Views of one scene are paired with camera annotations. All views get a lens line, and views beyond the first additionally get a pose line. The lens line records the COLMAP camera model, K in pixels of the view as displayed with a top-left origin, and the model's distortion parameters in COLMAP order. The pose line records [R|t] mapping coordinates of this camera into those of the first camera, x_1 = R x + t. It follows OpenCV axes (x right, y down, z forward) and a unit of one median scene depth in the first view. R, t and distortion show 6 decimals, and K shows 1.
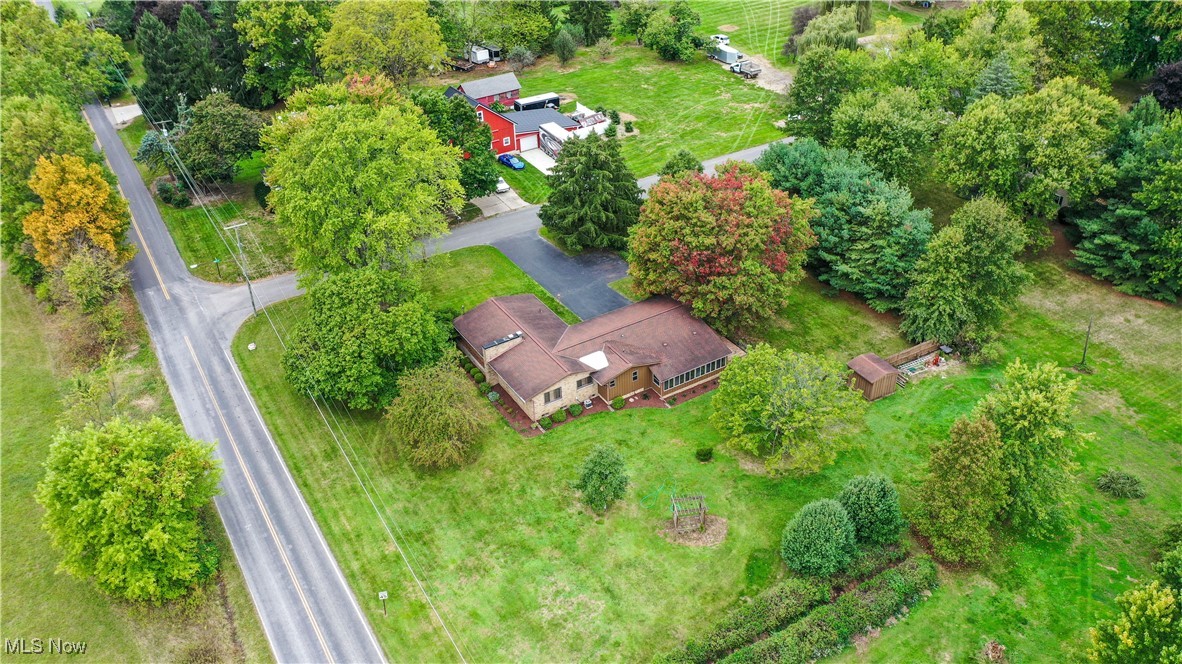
lens RADIAL K [[940.1, 0, 591.0], [0, 940.1, 332.0], [0, 0, 1]] dist [0.016134, 0.006178]
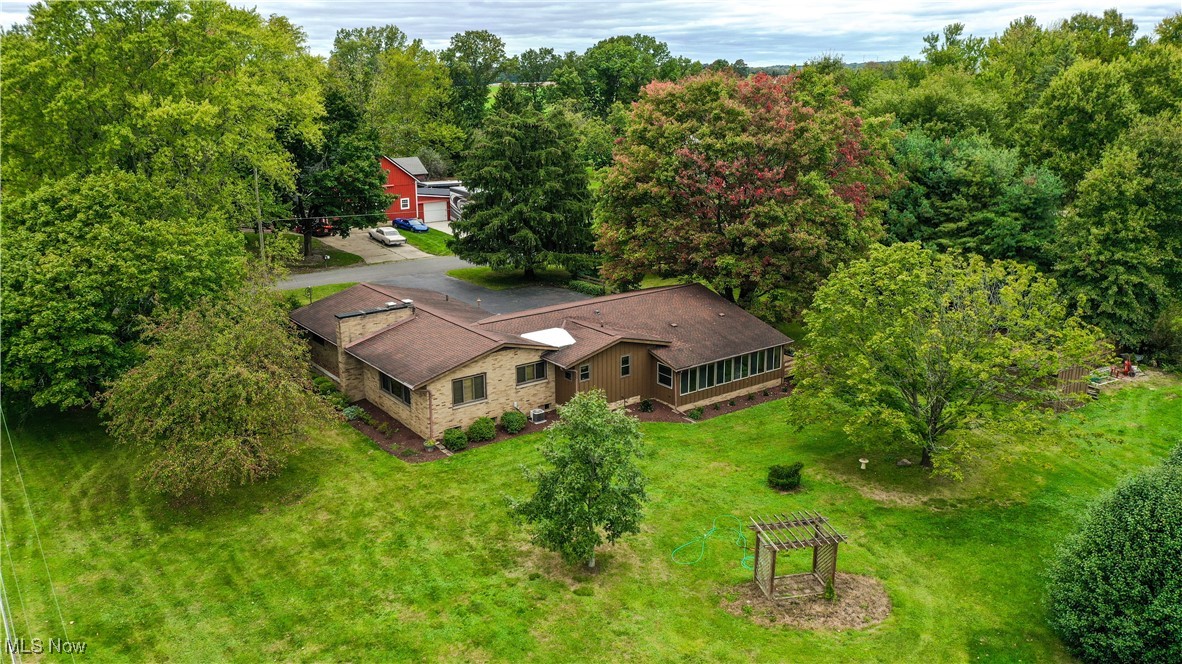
lens RADIAL K [[940.1, 0, 591.0], [0, 940.1, 332.0], [0, 0, 1]] dist [0.016134, 0.006178]
pose [[0.995319, 0.003470, 0.096585, -0.025114], [0.026011, 0.952863, -0.302284, 0.198461], [-0.093082, 0.303381, 0.948312, 0.518684]]
